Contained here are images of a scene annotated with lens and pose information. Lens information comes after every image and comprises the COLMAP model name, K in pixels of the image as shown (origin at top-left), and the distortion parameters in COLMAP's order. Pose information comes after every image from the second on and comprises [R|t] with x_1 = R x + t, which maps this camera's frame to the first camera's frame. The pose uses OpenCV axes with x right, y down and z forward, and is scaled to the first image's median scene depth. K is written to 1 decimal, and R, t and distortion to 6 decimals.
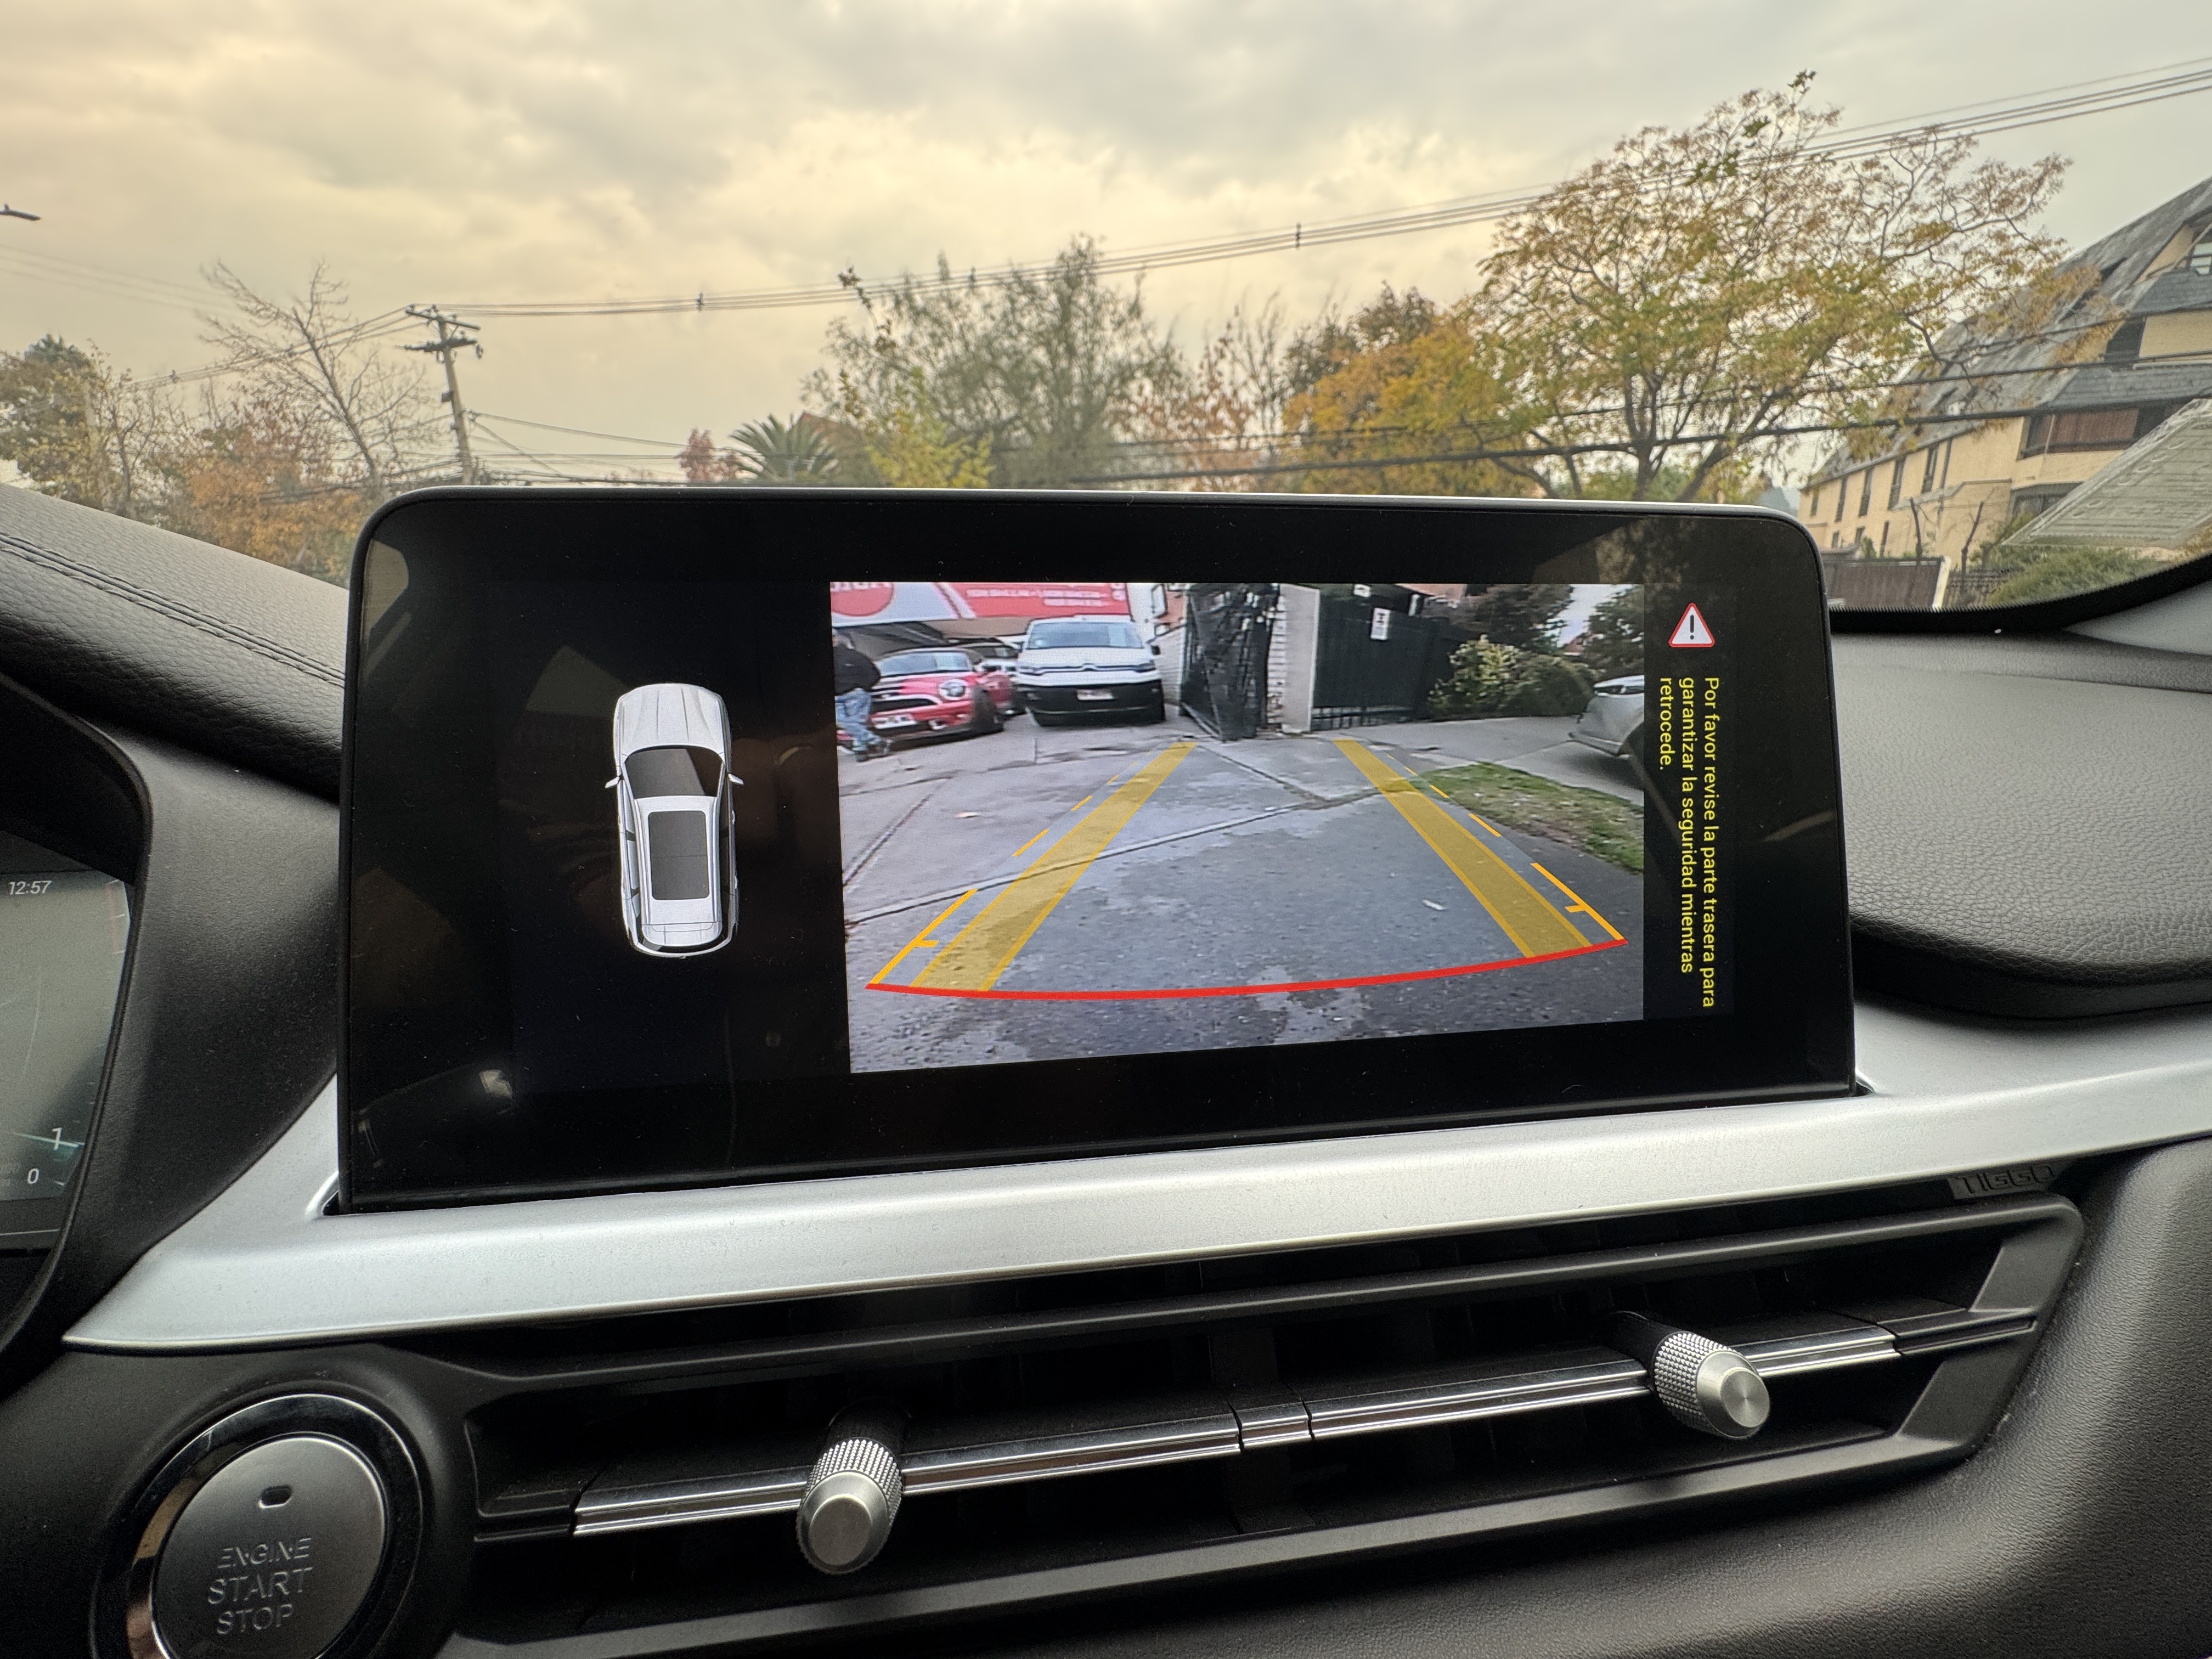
lens RADIAL K [[875.7, 0, 1110.6], [0, 875.7, 822.7], [0, 0, 1]] dist [-0.003725, 0.000049]
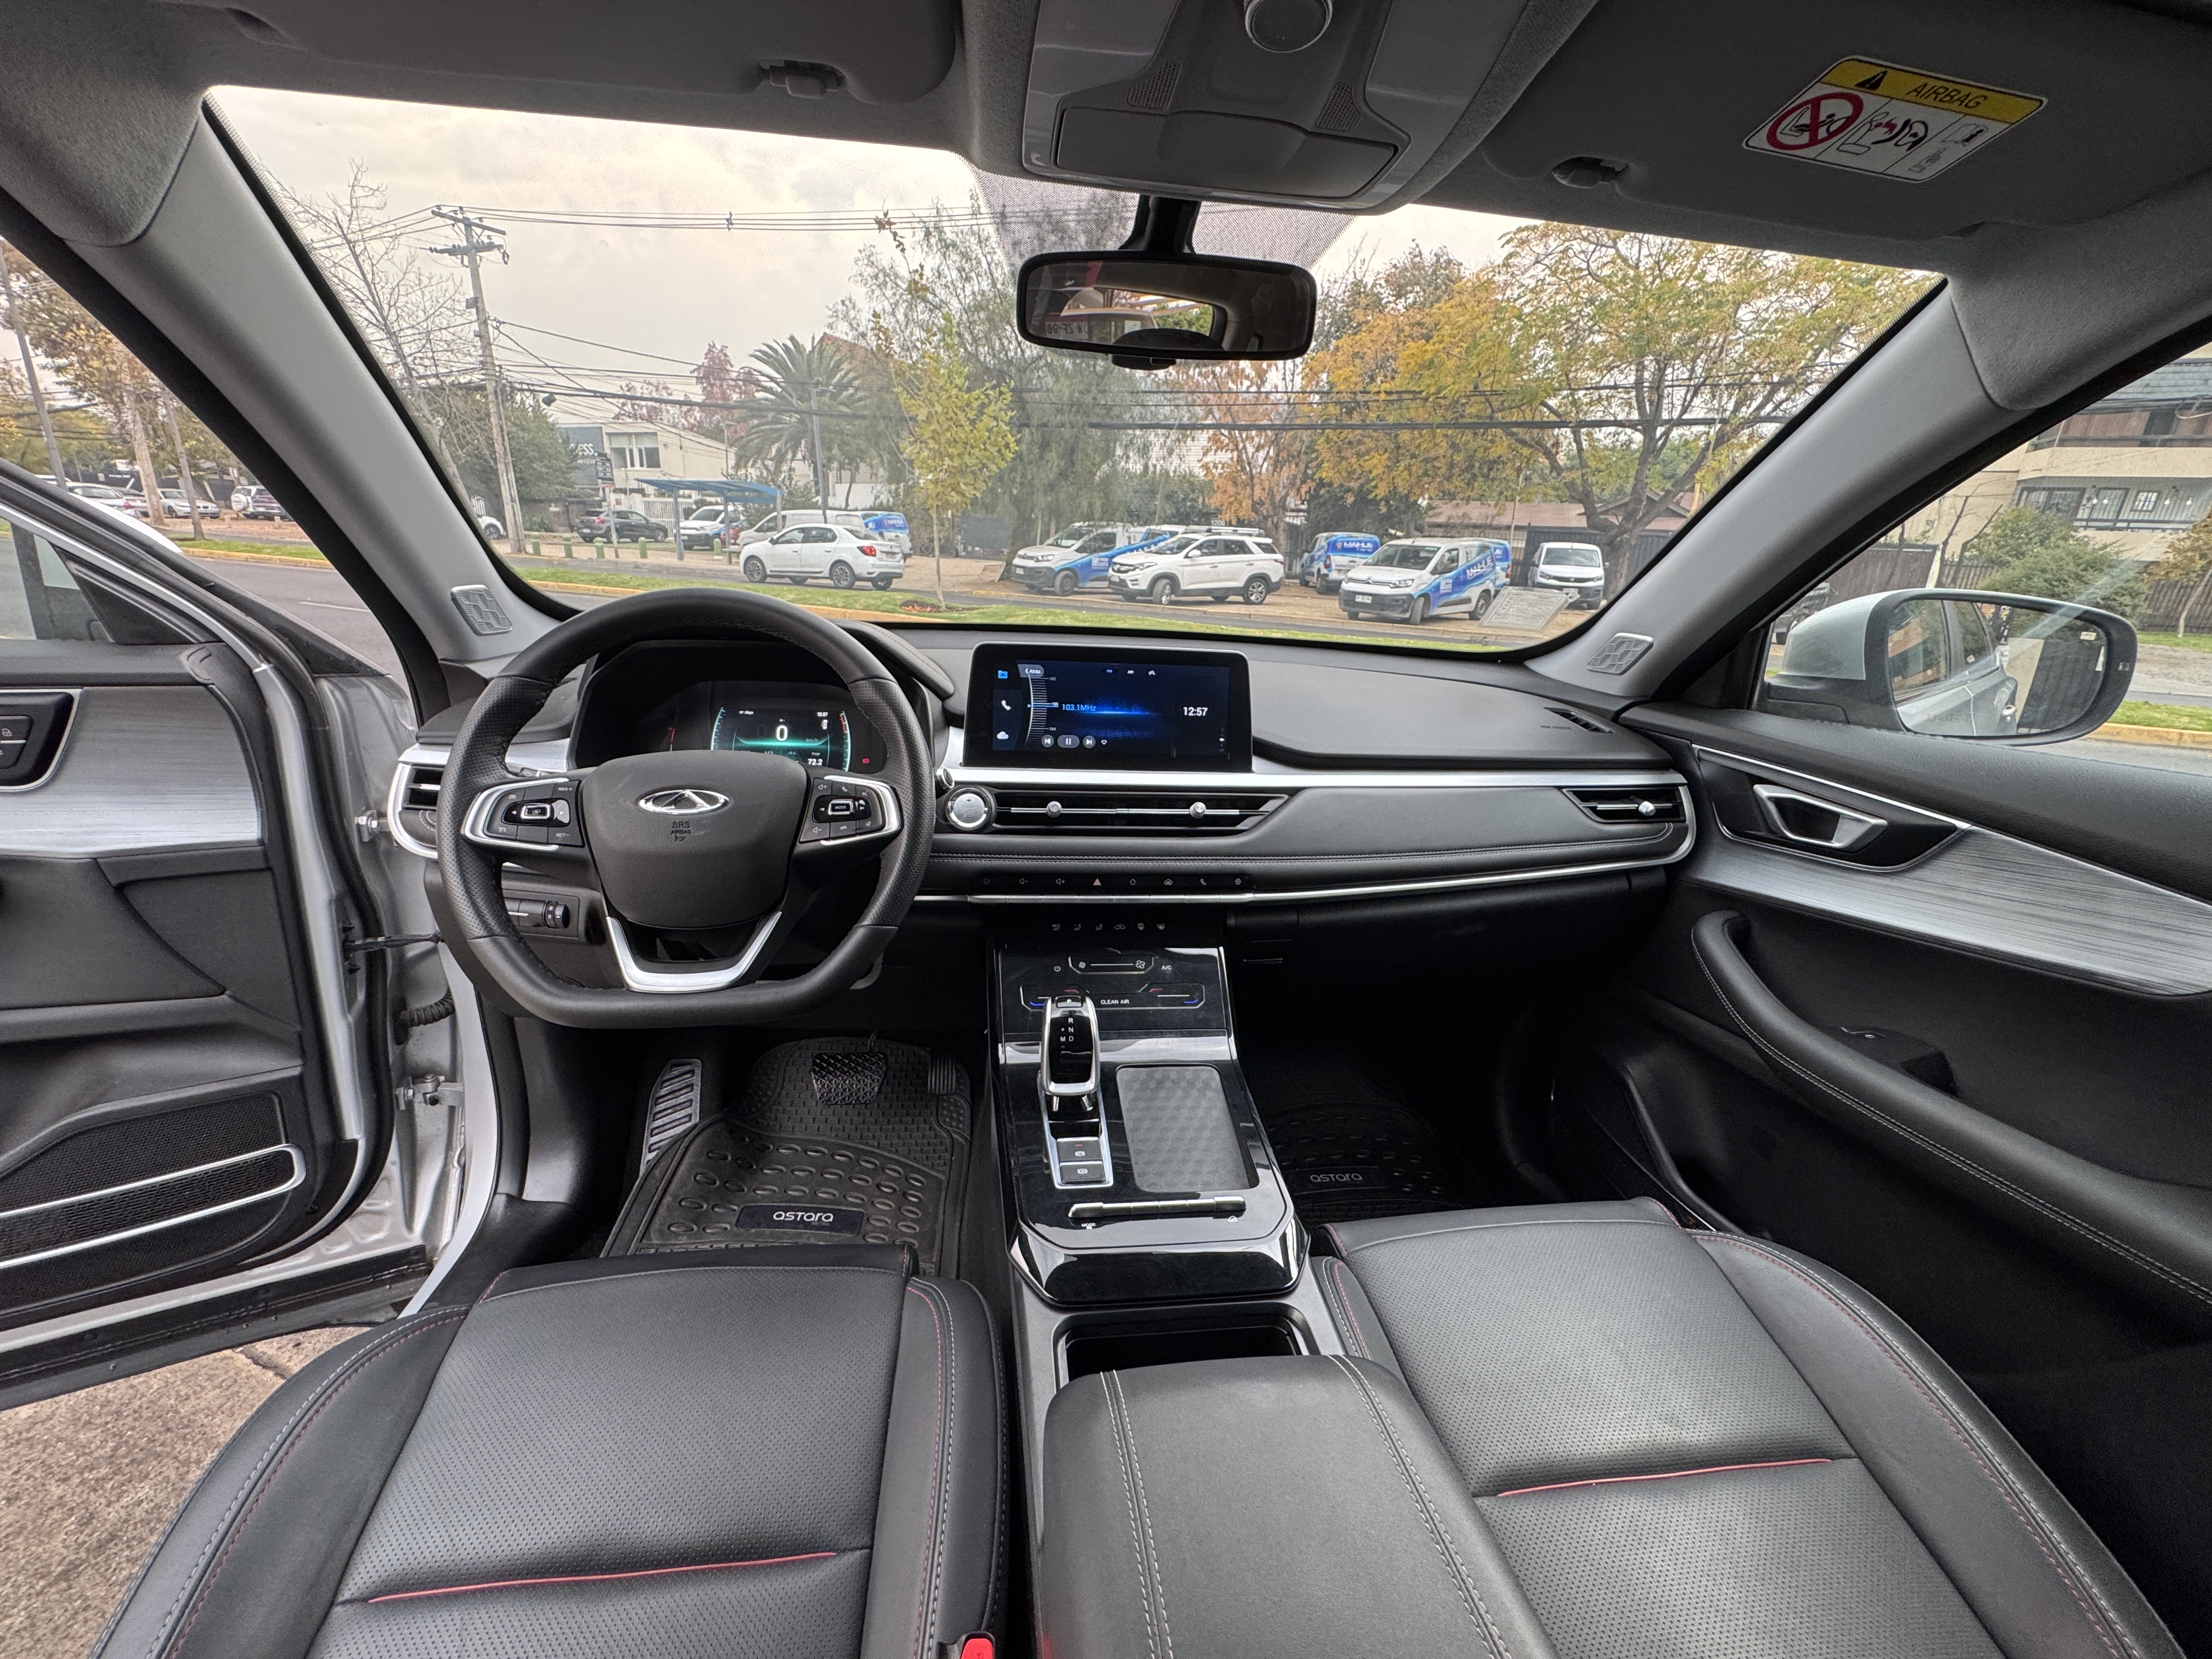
lens RADIAL K [[875.7, 0, 1110.6], [0, 875.7, 822.7], [0, 0, 1]] dist [-0.003725, 0.000049]
pose [[0.998497, 0.054739, 0.002697, 0.000942], [-0.054799, 0.996414, 0.064467, 0.002573], [0.000842, -0.064518, 0.997916, -0.046028]]
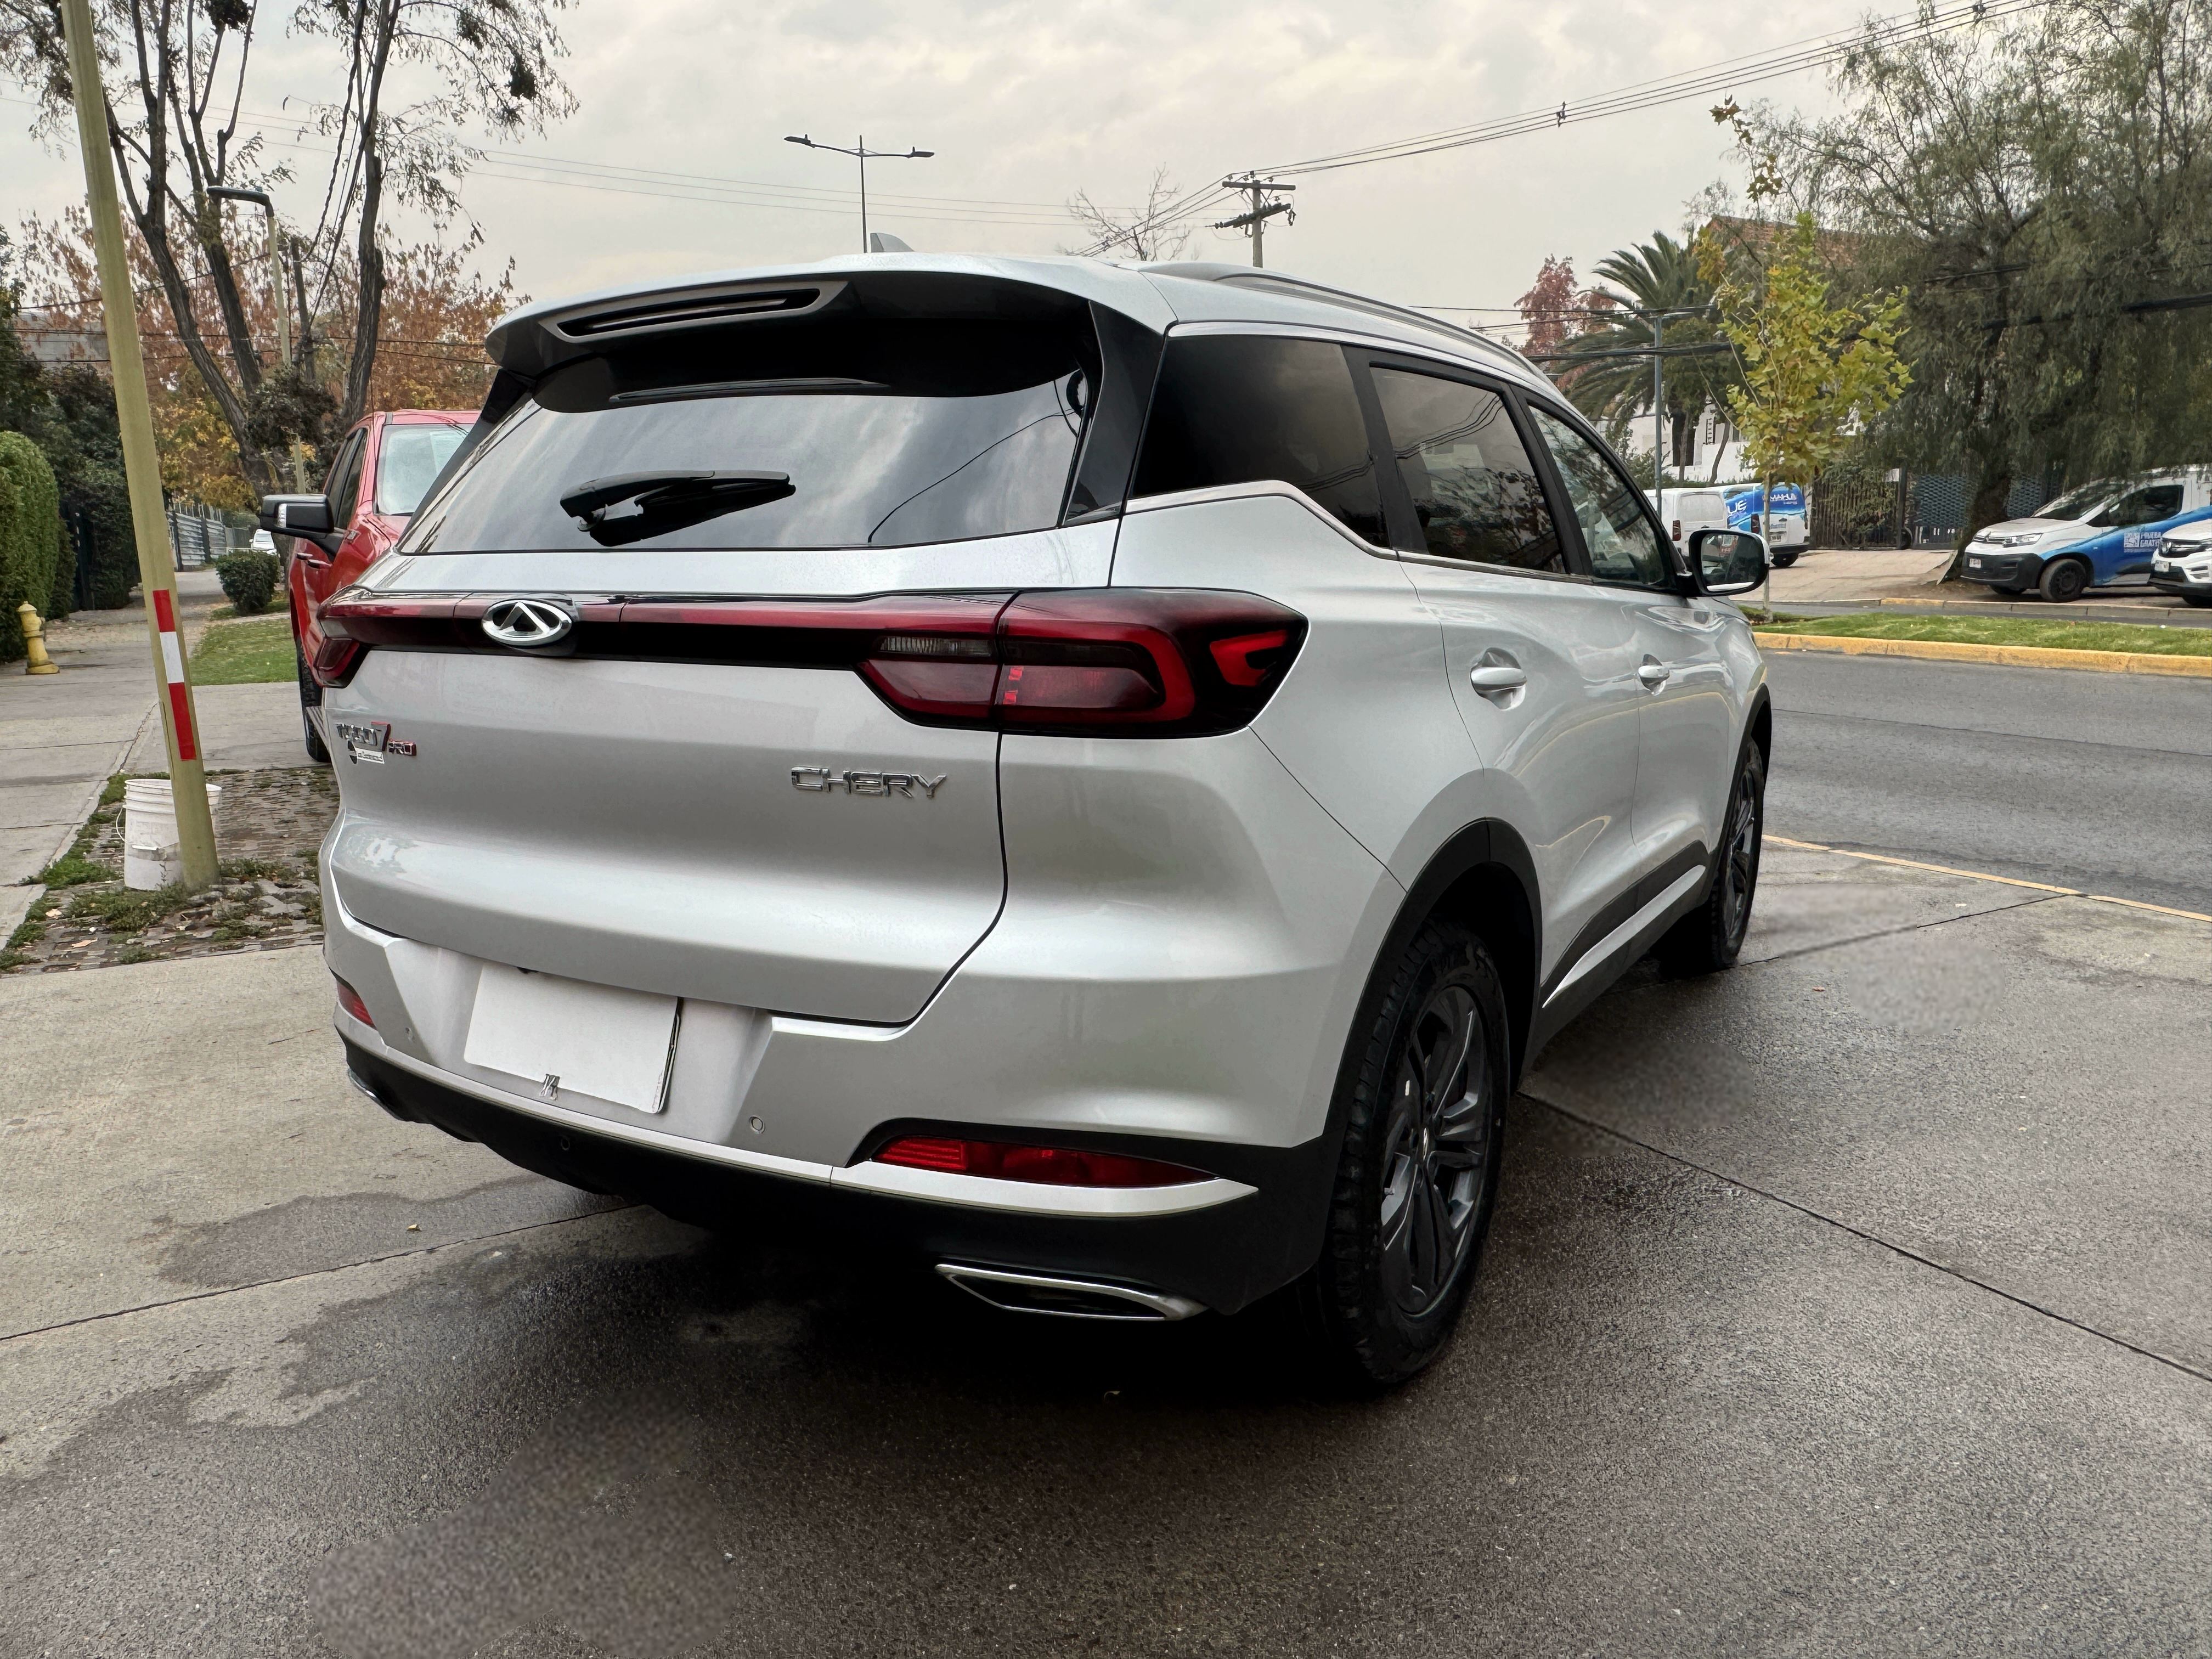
lens RADIAL K [[1548.9, 0, 1060.5], [0, 1548.9, 813.7], [0, 0, 1]] dist [-0.006475, -0.004904]
pose [[0.751011, 0.103563, -0.652117, 0.121447], [-0.136819, 0.990596, -0.000251, 0.037720], [0.645959, 0.089410, 0.758118, -0.199890]]
